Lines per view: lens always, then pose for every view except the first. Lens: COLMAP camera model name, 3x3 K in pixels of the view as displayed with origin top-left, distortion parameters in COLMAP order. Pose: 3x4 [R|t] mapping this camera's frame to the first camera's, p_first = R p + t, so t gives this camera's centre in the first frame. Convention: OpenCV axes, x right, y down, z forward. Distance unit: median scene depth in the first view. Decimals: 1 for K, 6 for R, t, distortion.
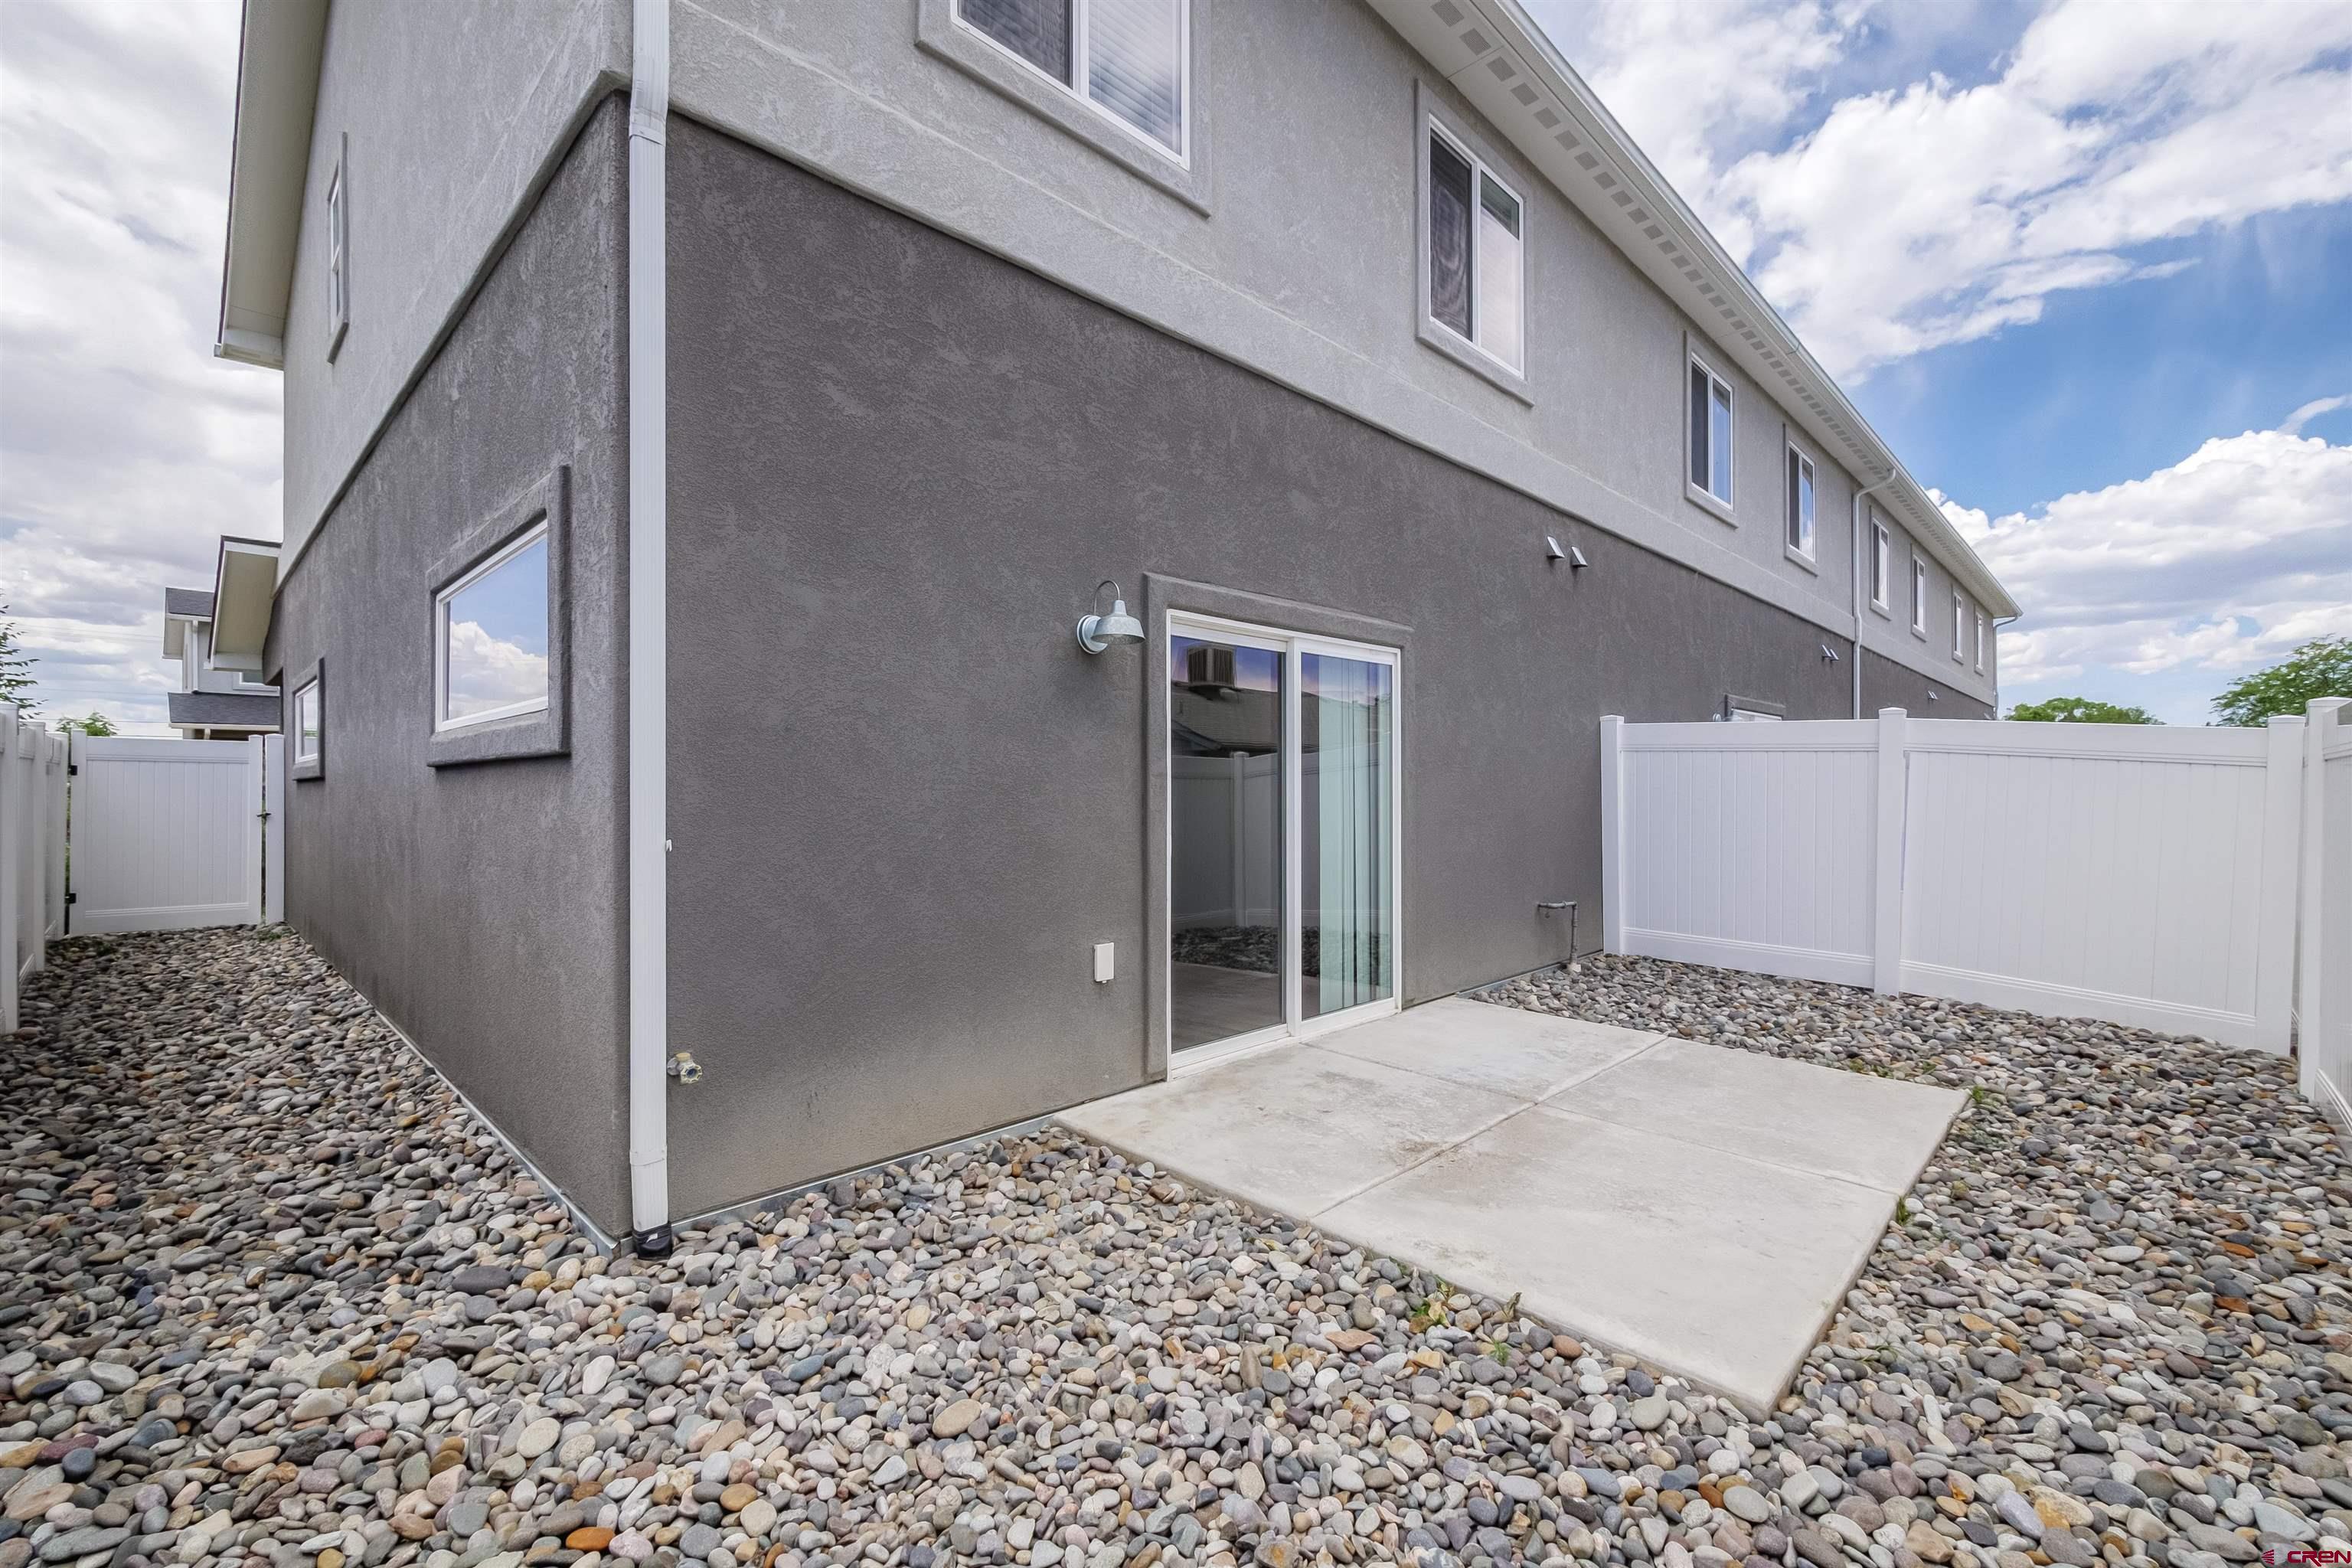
lens RADIAL K [[1003.8, 0, 1176.5], [0, 1003.8, 787.1], [0, 0, 1]] dist [-0.004674, 0.000852]
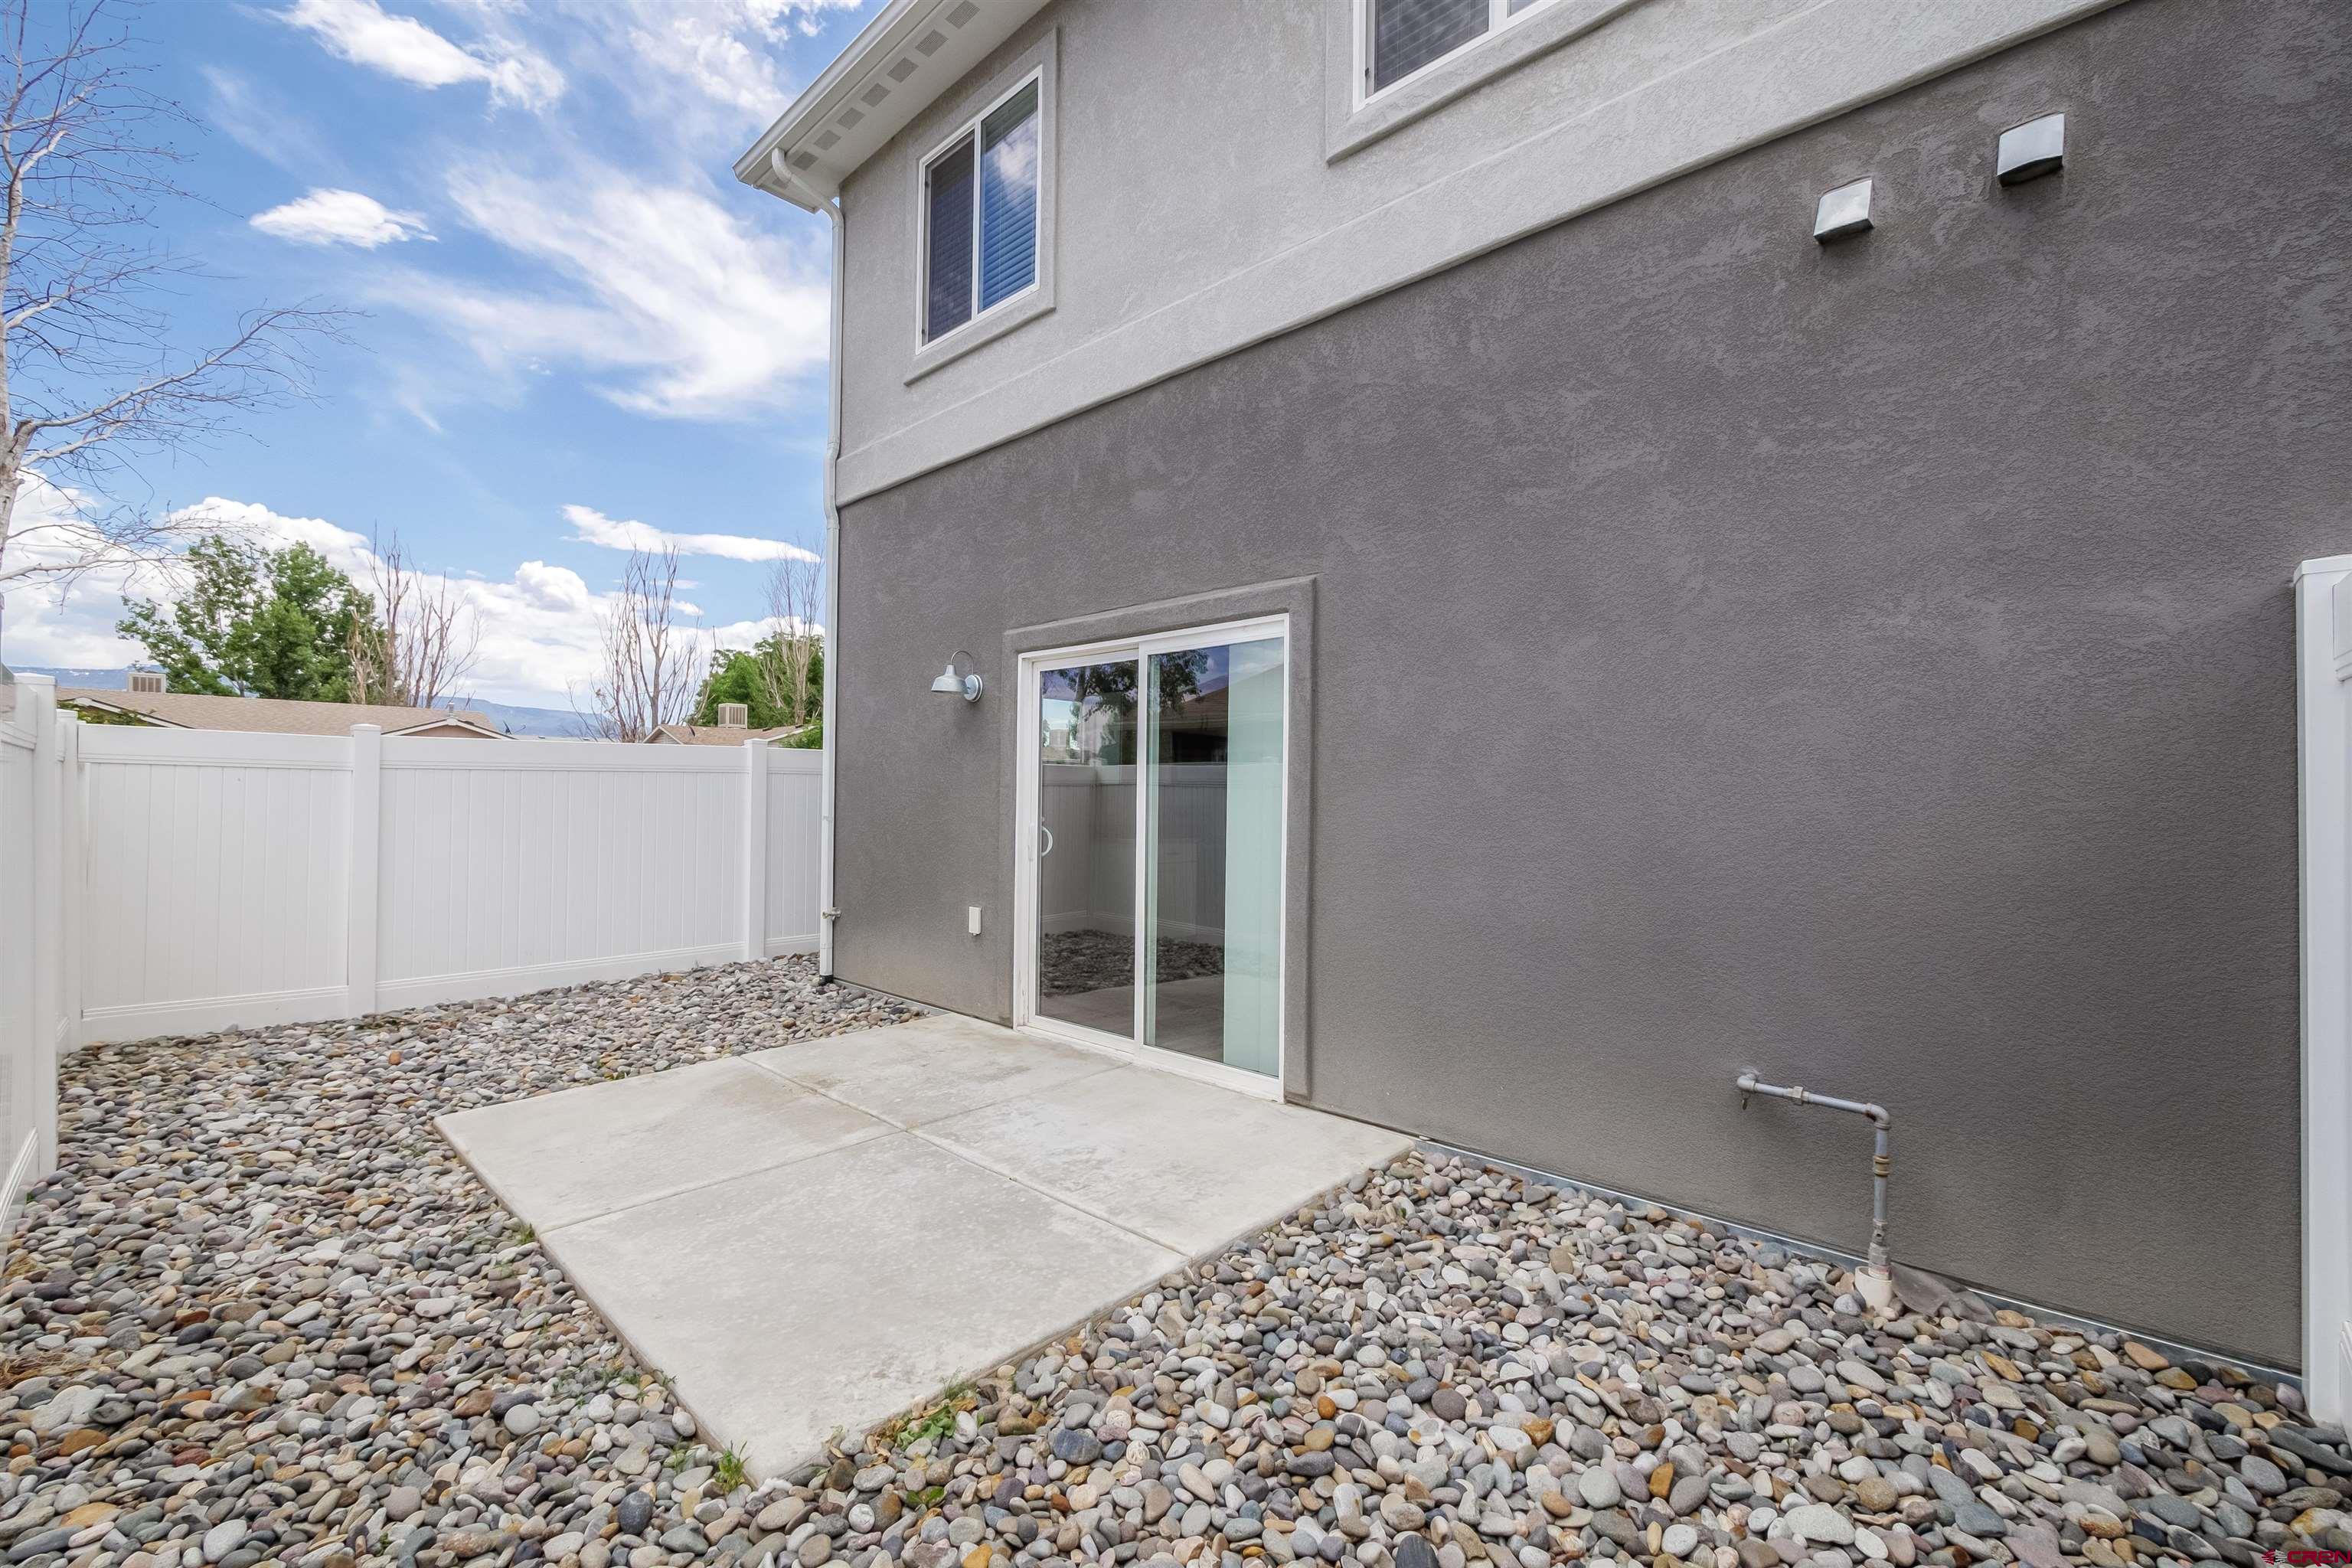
lens RADIAL K [[1003.8, 0, 1176.8], [0, 1003.8, 781.5], [0, 0, 1]] dist [-0.004674, 0.000852]
pose [[0.015778, -0.012963, -0.999791, 1.226560], [-0.008395, 0.999879, -0.013096, -0.002837], [0.999840, 0.008600, 0.015667, 1.157215]]
